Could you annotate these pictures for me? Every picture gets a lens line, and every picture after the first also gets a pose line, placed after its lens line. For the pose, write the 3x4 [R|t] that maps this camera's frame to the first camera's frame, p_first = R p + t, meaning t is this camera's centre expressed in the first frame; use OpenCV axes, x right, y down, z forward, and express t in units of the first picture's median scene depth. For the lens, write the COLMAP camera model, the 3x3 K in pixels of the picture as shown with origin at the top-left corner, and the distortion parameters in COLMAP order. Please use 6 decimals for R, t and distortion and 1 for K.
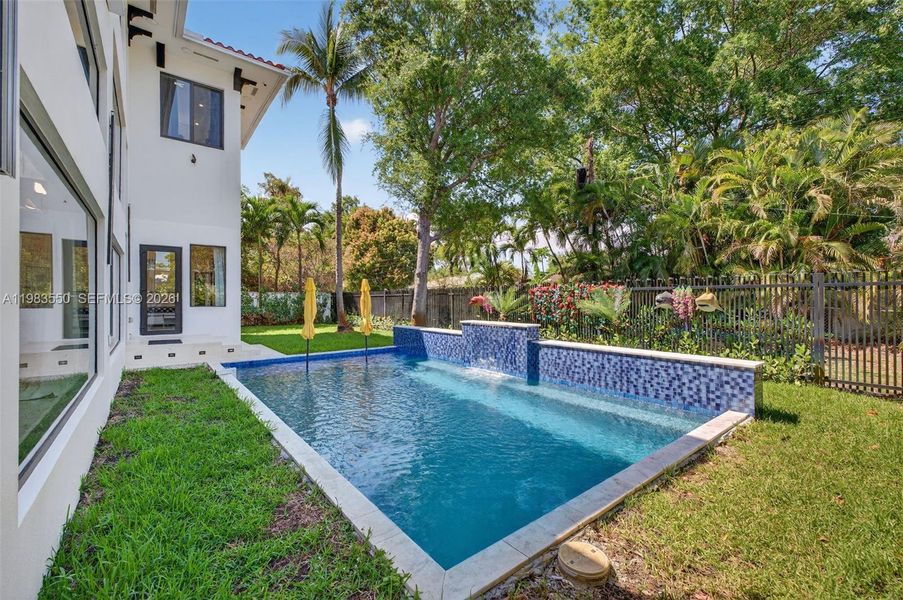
lens RADIAL K [[379.6, 0, 449.7], [0, 379.6, 295.1], [0, 0, 1]] dist [0.010144, -0.002637]
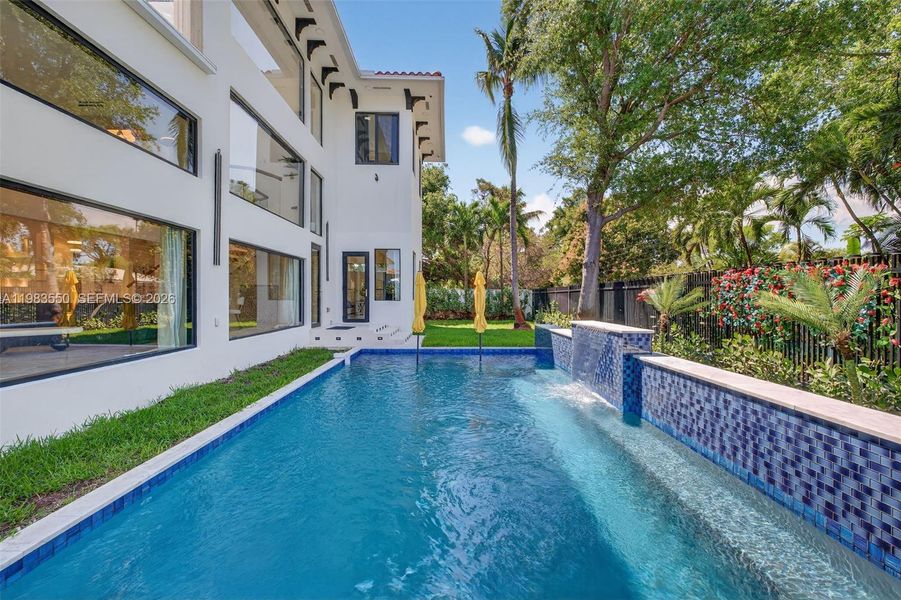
lens RADIAL K [[378.8, 0, 447.0], [0, 378.8, 297.9], [0, 0, 1]] dist [0.010144, -0.002637]
pose [[0.790175, 0.003910, -0.612868, 0.379983], [0.003788, 0.999929, 0.011264, 0.015298], [0.612869, -0.011222, 0.790105, 0.302282]]
